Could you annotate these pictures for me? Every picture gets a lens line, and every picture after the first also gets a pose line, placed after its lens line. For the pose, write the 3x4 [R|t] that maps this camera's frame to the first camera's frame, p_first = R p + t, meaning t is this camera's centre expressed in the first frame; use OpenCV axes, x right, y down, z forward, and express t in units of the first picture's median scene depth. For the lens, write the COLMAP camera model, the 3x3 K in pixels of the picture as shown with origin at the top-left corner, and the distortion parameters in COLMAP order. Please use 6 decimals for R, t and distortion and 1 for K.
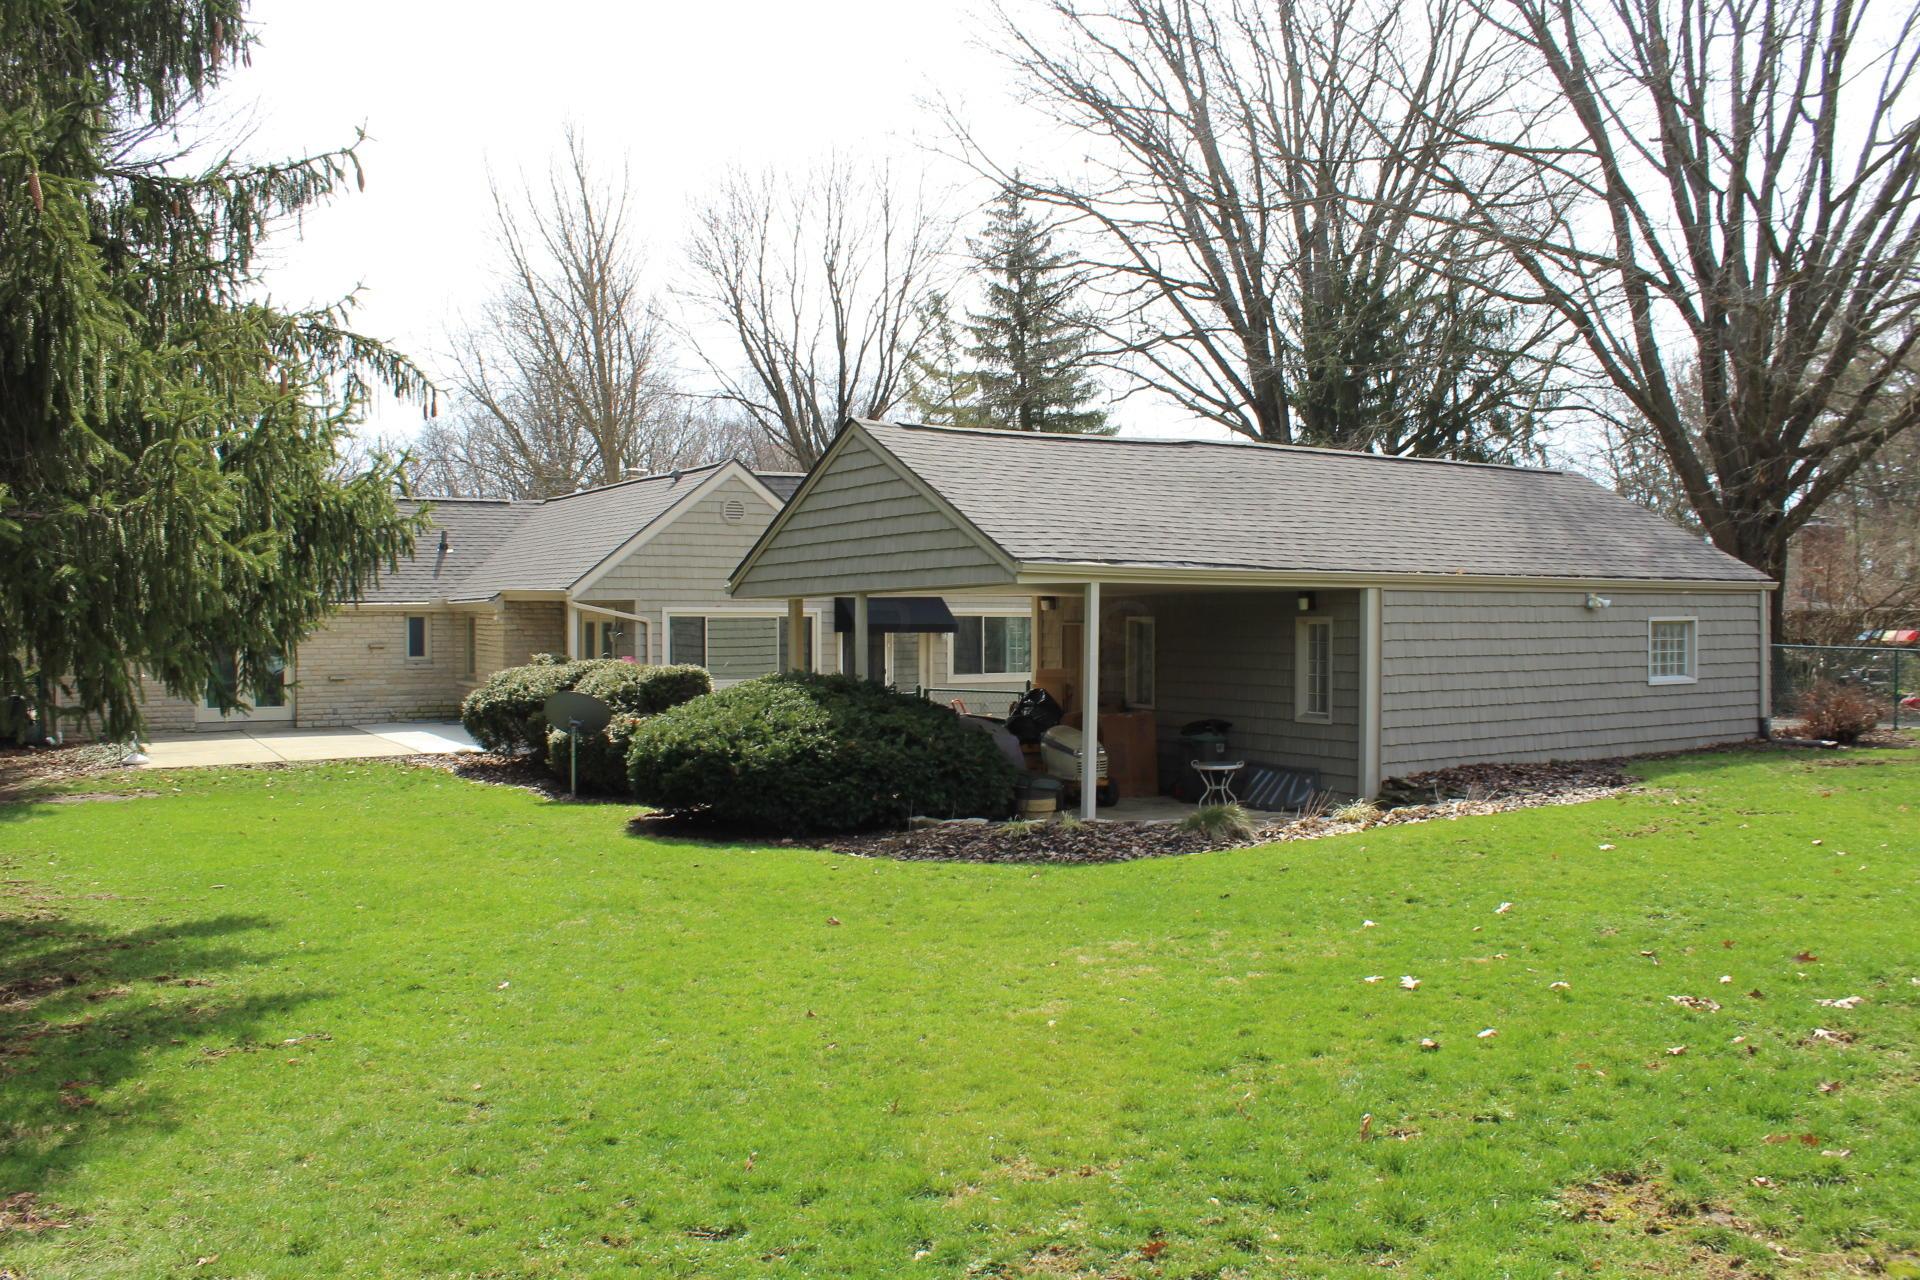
lens RADIAL K [[1584.3, 0, 960.0], [0, 1584.3, 640.0], [0, 0, 1]] dist [-0.083525, -0.000276]
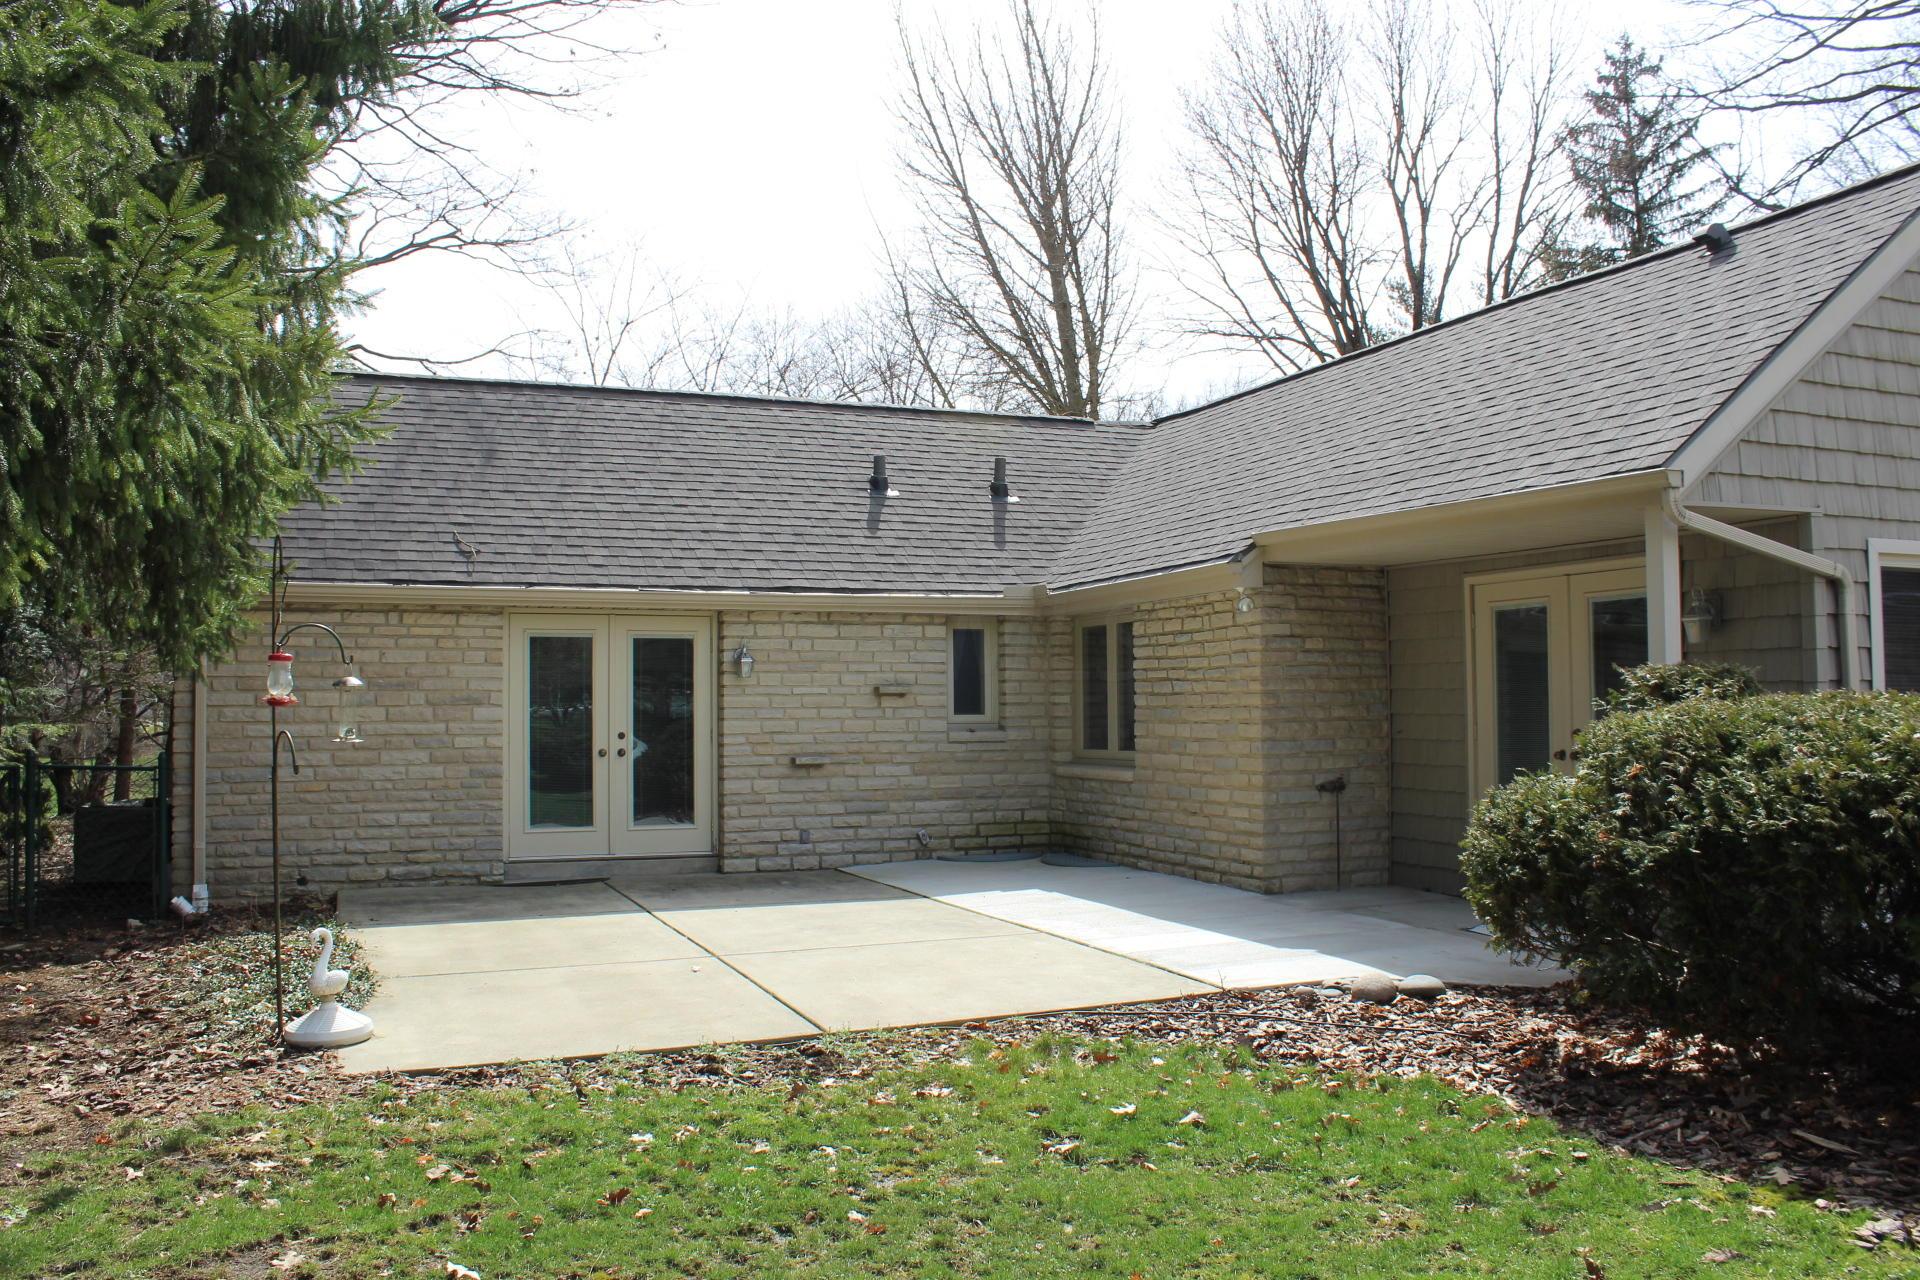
lens RADIAL K [[1584.3, 0, 960.0], [0, 1584.3, 640.0], [0, 0, 1]] dist [-0.083525, -0.000276]
pose [[0.987644, -0.014204, -0.156070, -0.306101], [0.004631, 0.998095, -0.061529, 0.019013], [0.156647, 0.060046, 0.985828, 0.599842]]
